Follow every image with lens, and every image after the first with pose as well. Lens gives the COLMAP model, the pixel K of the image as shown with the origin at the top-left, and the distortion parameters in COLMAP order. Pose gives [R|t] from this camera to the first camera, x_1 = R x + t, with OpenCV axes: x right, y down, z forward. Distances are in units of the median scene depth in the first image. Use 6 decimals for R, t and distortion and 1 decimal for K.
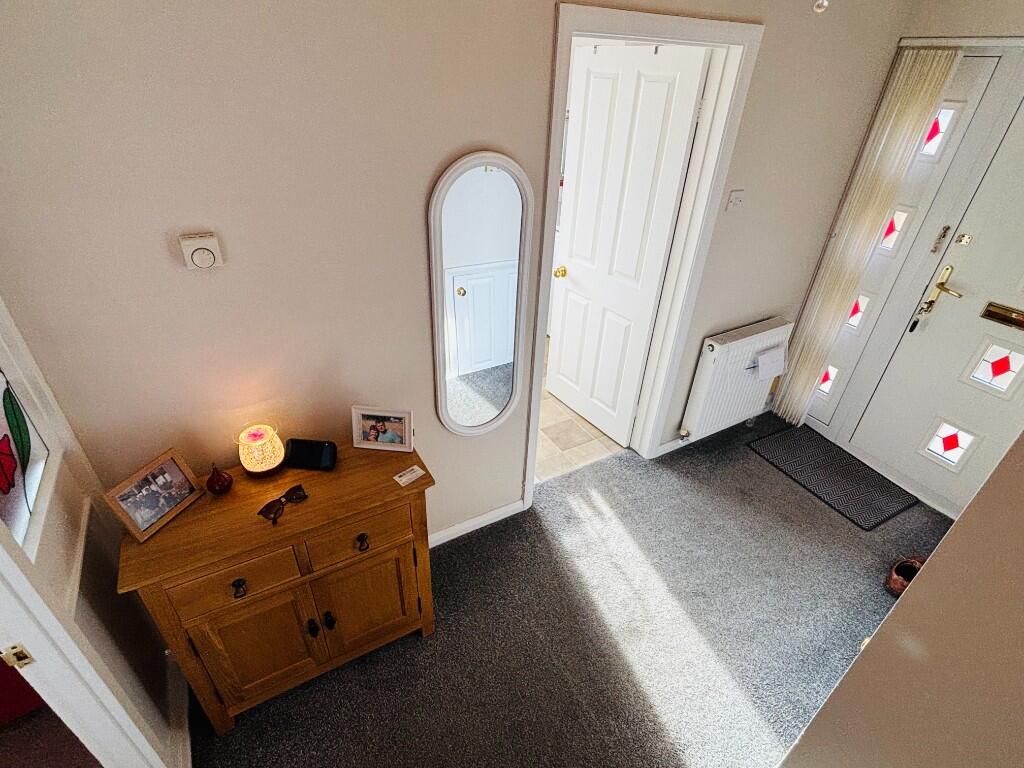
lens RADIAL K [[501.9, 0, 503.4], [0, 501.9, 383.5], [0, 0, 1]] dist [-0.003975, -0.001769]
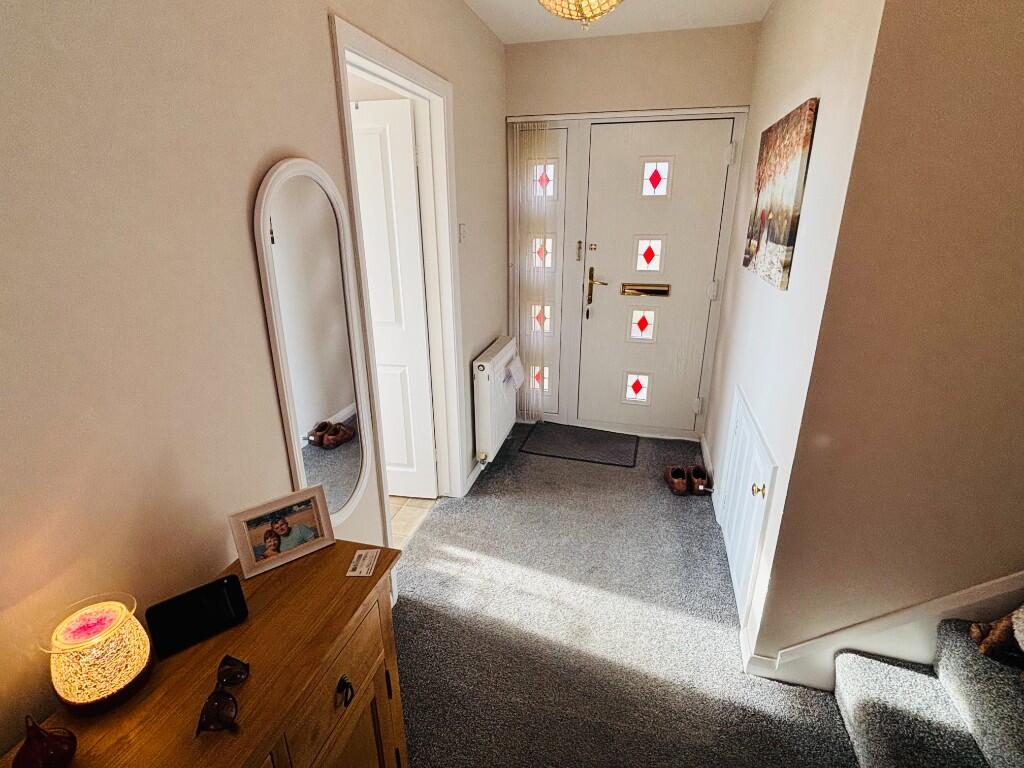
lens RADIAL K [[501.9, 0, 507.8], [0, 501.9, 383.4], [0, 0, 1]] dist [-0.003975, -0.001769]
pose [[0.708399, -0.273189, 0.650798, -0.279669], [0.403848, 0.913092, -0.056299, 0.047958], [-0.578859, 0.302706, 0.757161, 0.174068]]
